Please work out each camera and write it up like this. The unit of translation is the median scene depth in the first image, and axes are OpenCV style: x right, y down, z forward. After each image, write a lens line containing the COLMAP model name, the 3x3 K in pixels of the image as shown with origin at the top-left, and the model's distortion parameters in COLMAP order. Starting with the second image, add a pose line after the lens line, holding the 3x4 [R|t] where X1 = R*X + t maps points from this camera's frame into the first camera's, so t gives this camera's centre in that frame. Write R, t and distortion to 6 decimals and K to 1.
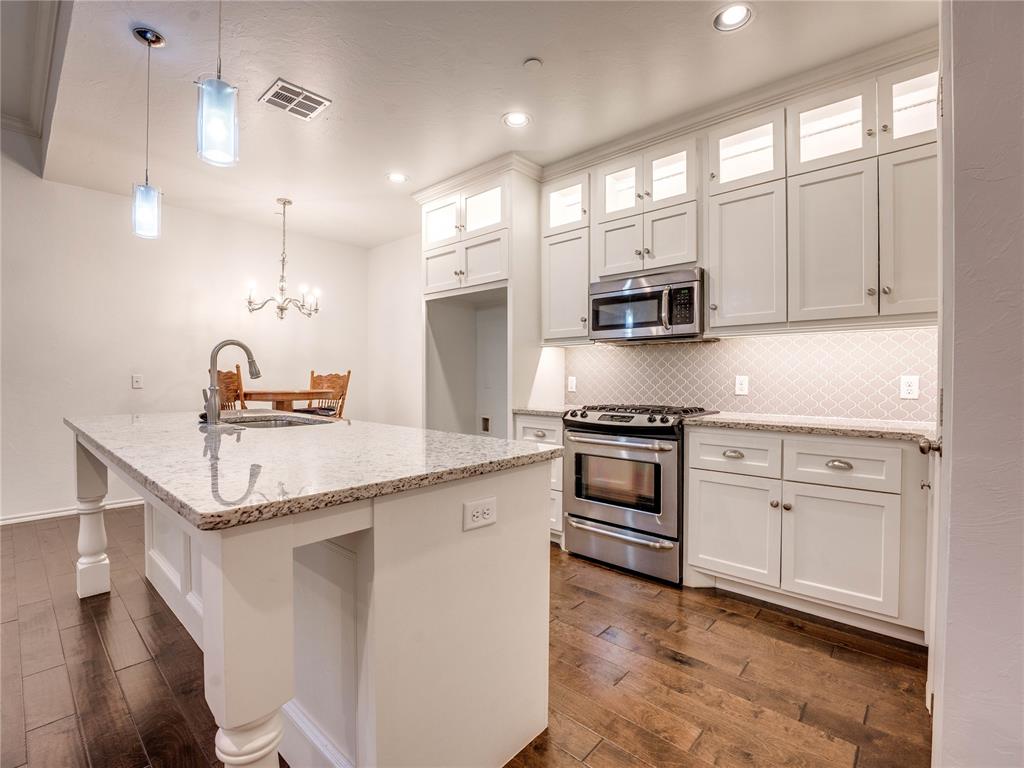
lens RADIAL K [[470.6, 0, 512.0], [0, 470.6, 384.0], [0, 0, 1]] dist [-0.028362, -0.000196]
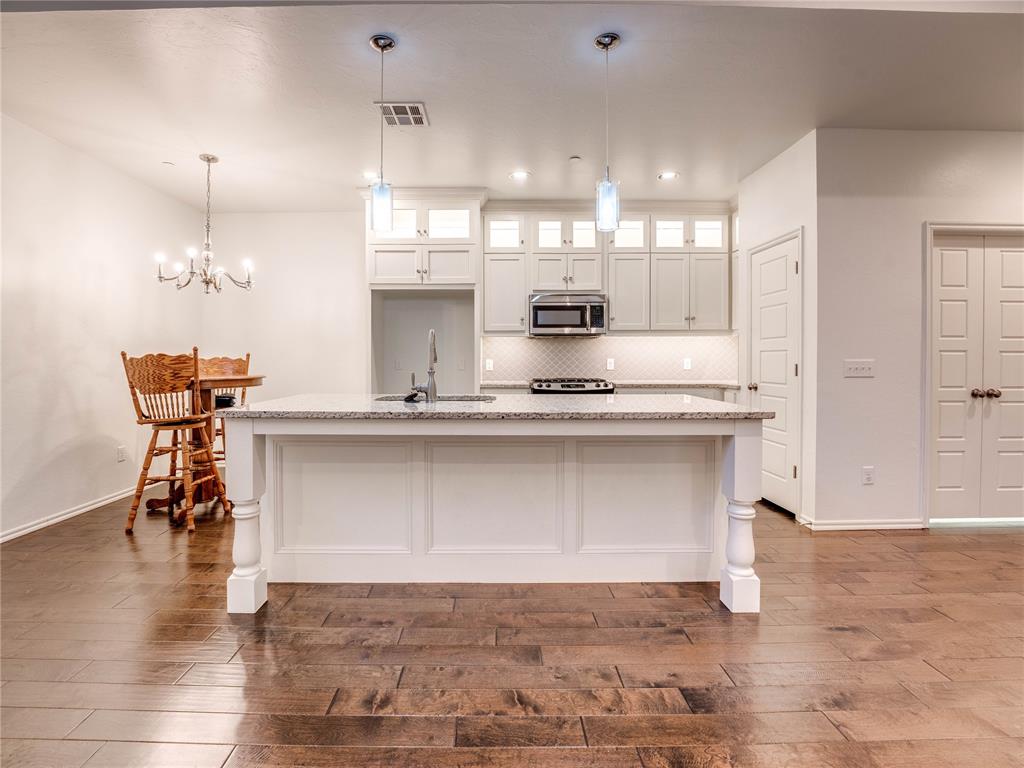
lens RADIAL K [[461.7, 0, 506.1], [0, 461.7, 365.4], [0, 0, 1]] dist [-0.027014, -0.000190]
pose [[0.741202, -0.013274, 0.671151, -0.845898], [0.011857, 0.999907, 0.006682, -0.008238], [-0.671178, 0.003005, 0.741290, 0.009904]]
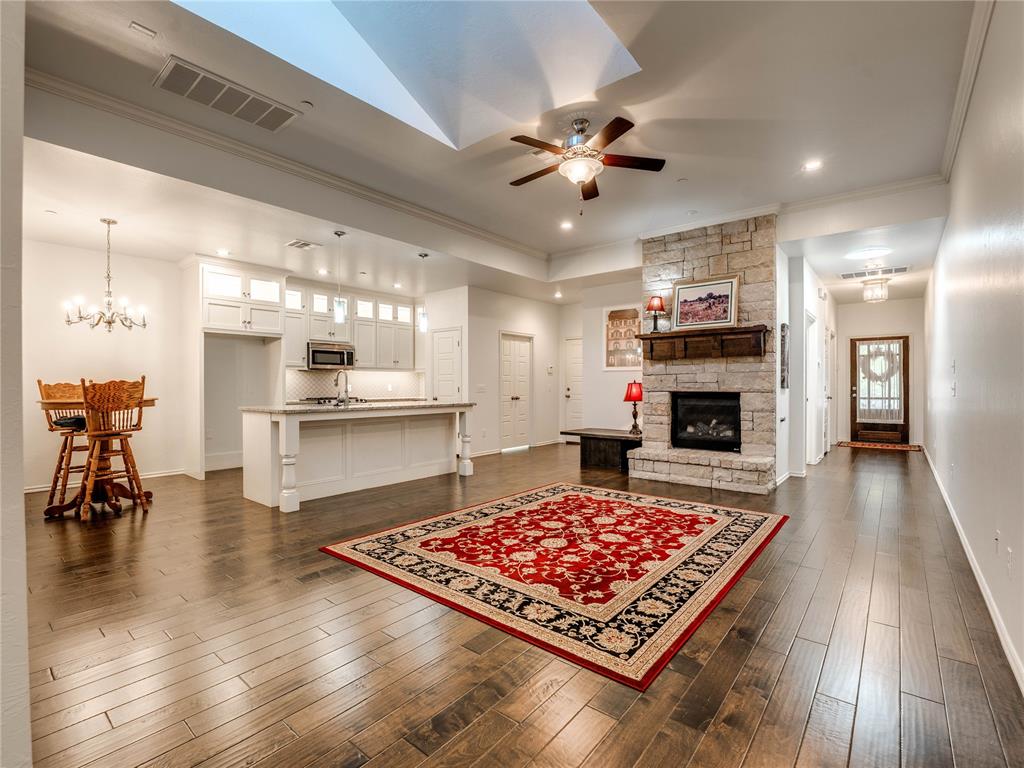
lens RADIAL K [[470.6, 0, 512.0], [0, 470.6, 384.0], [0, 0, 1]] dist [-0.028362, -0.000196]
pose [[-0.047960, 0.000126, 0.998849, -2.056161], [0.016551, 0.999863, 0.000669, -0.008118], [-0.998712, 0.016564, -0.047956, 0.180698]]
